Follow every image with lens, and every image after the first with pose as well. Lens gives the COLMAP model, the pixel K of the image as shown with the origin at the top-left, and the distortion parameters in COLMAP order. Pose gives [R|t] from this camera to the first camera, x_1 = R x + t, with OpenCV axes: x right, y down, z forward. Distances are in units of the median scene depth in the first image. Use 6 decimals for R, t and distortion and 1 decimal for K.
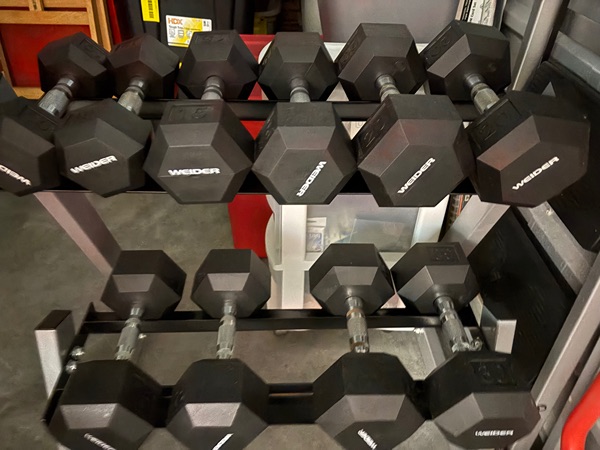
lens RADIAL K [[468.9, 0, 301.9], [0, 468.9, 223.0], [0, 0, 1]] dist [-0.002989, -0.001532]
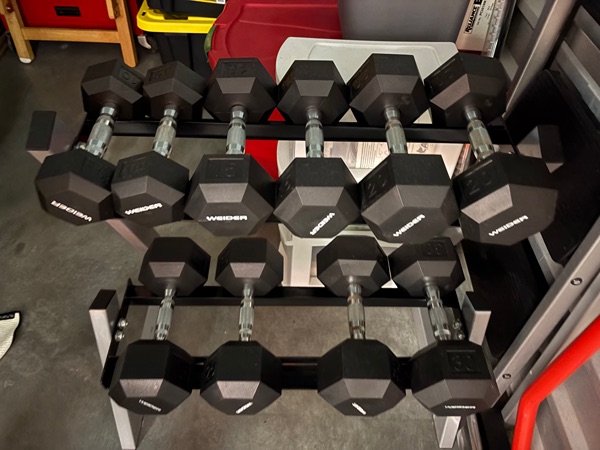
lens RADIAL K [[471.3, 0, 300.0], [0, 471.3, 225.0], [0, 0, 1]] dist [-0.001584, -0.004354]
pose [[0.999507, 0.028277, -0.013615, -0.013903], [-0.025298, 0.982655, 0.183709, -0.207186], [0.018574, -0.183274, 0.982886, -0.132926]]
